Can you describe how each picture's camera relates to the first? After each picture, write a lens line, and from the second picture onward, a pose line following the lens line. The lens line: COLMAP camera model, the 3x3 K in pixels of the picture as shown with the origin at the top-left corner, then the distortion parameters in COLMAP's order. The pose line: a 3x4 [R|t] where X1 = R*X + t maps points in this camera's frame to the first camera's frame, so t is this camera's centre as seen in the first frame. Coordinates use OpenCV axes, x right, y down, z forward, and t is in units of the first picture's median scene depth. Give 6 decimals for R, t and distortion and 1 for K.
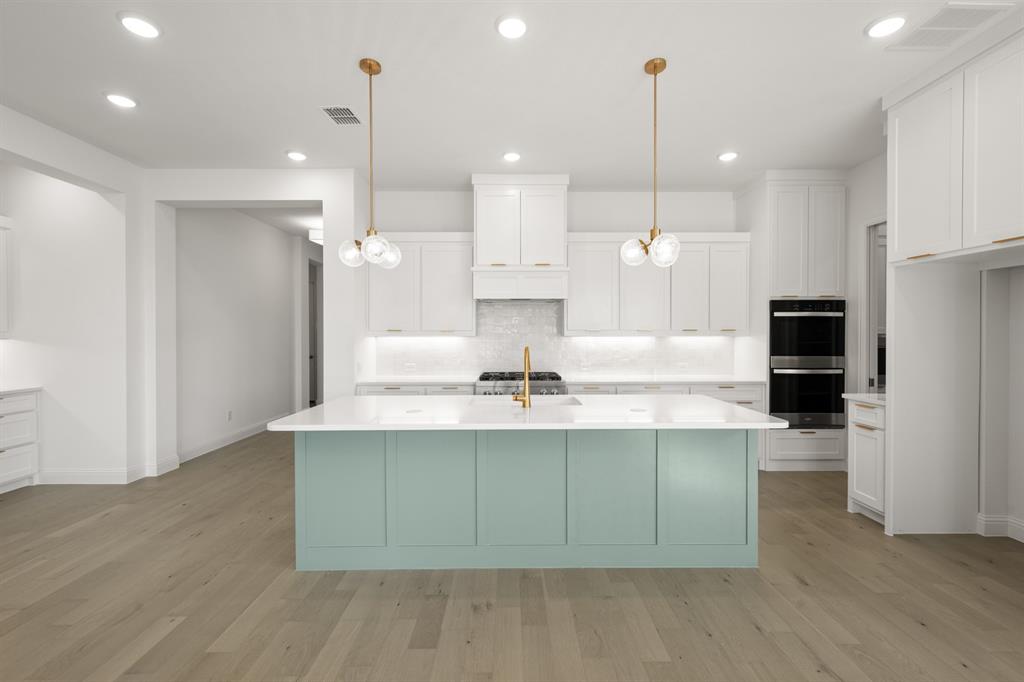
lens RADIAL K [[440.3, 0, 513.4], [0, 440.3, 337.7], [0, 0, 1]] dist [0.000745, -0.000229]
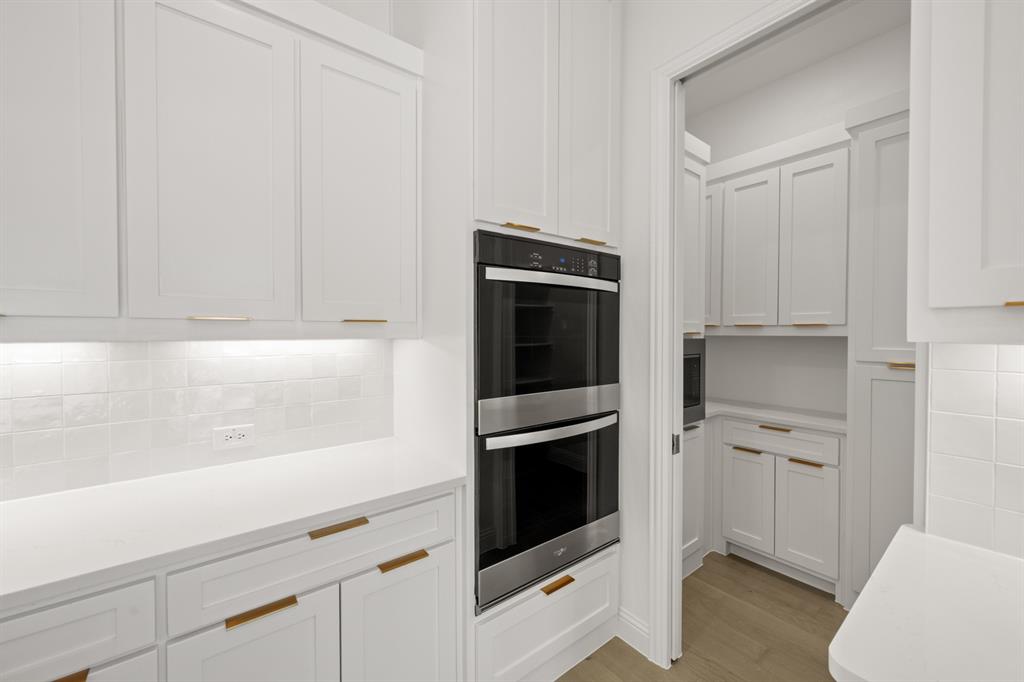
lens RADIAL K [[402.8, 0, 512.5], [0, 402.8, 338.5], [0, 0, 1]] dist [-0.000620, -0.000300]
pose [[0.788421, -0.006678, 0.615099, 0.420695], [0.002714, 0.999969, 0.007378, -0.005755], [-0.615130, -0.004147, 0.788415, 0.748409]]
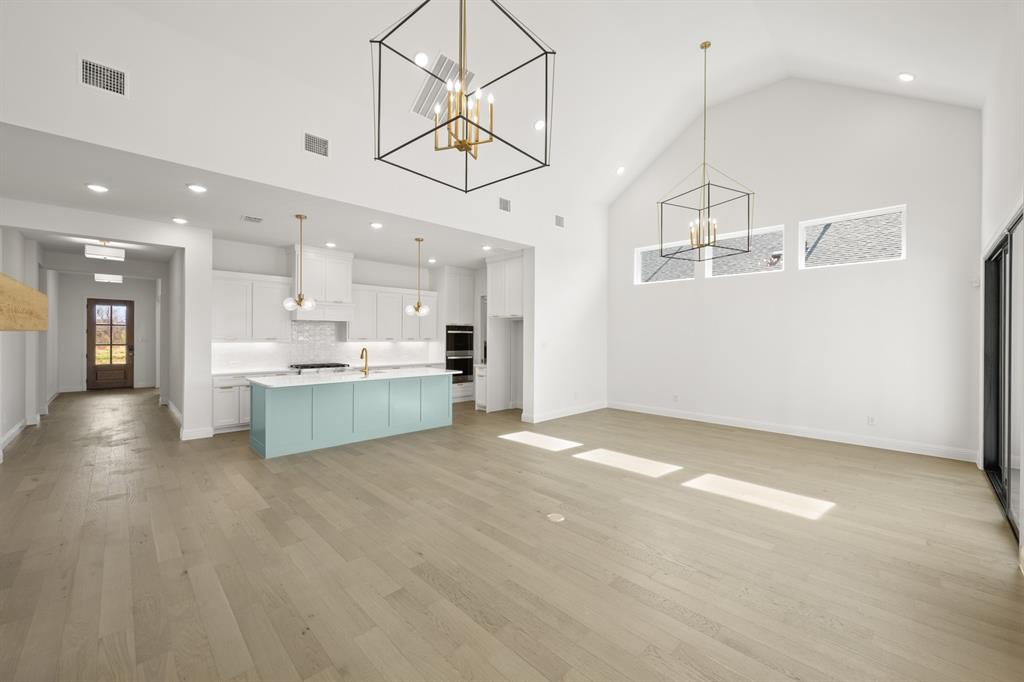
lens RADIAL K [[402.8, 0, 512.5], [0, 402.8, 338.5], [0, 0, 1]] dist [-0.000620, -0.000300]
pose [[0.720769, 0.002180, 0.693172, -0.572597], [-0.000377, 0.999996, -0.002753, -0.014350], [-0.693175, 0.001723, 0.720767, -0.678079]]
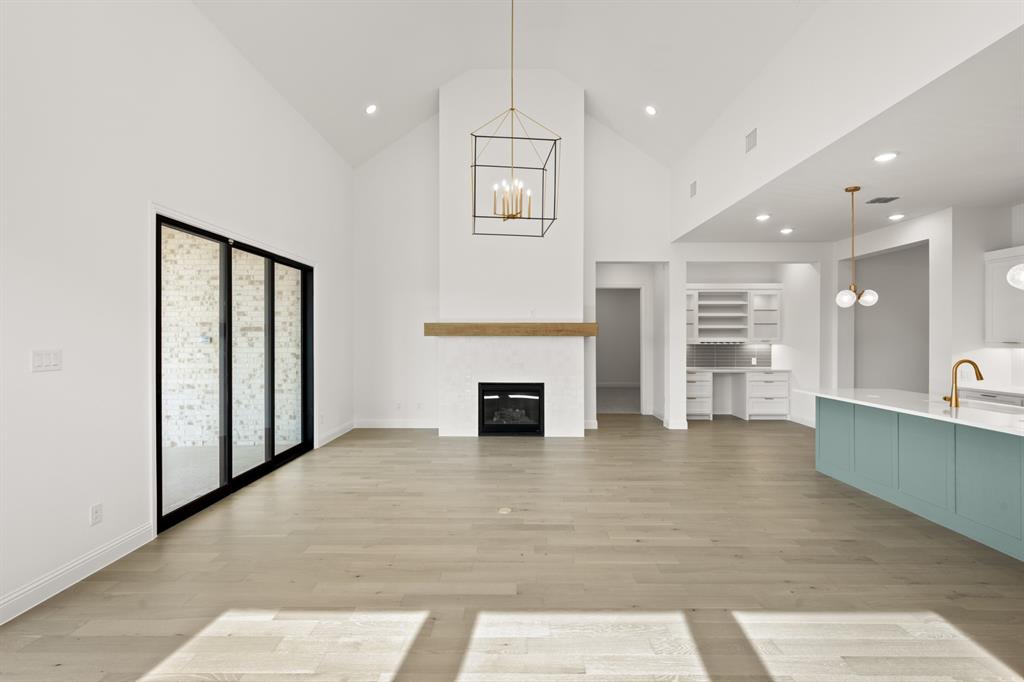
lens RADIAL K [[456.5, 0, 512.0], [0, 456.5, 341.0], [0, 0, 1]] dist [-0.020296, -0.000246]
pose [[-0.022367, 0.010172, -0.999698, 0.884792], [-0.009563, 0.999900, 0.010388, -0.021011], [0.999704, 0.009792, -0.022267, -0.163865]]
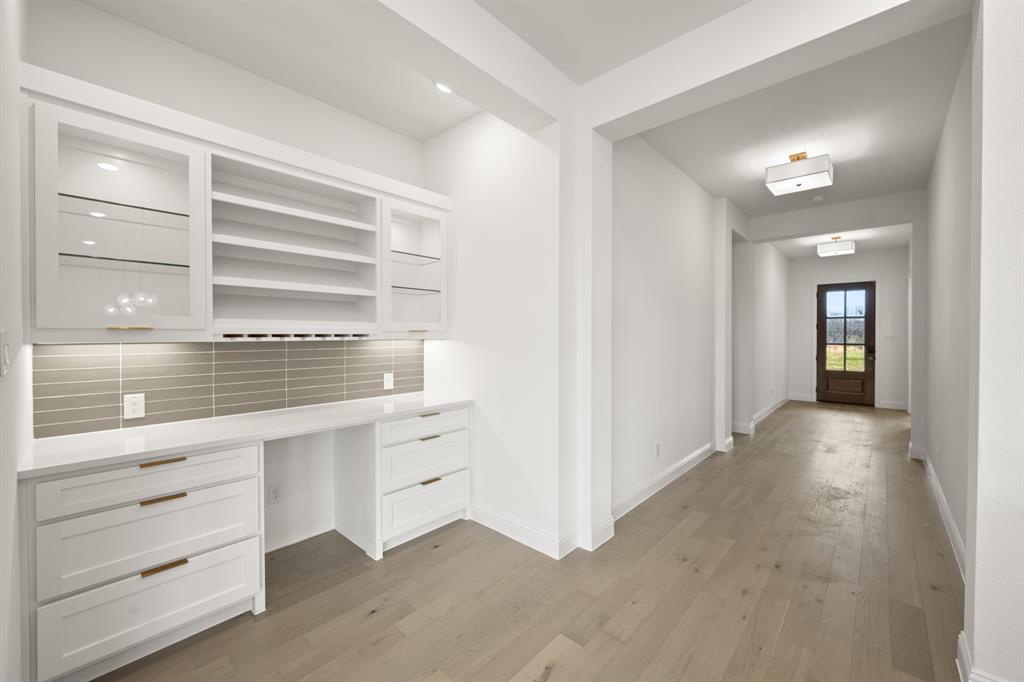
lens RADIAL K [[402.8, 0, 512.5], [0, 402.8, 338.5], [0, 0, 1]] dist [-0.000620, -0.000300]
pose [[0.732448, 0.004724, -0.680806, -0.494123], [-0.005338, 0.999985, 0.001196, -0.000590], [0.680802, 0.002758, 0.732463, 0.484628]]
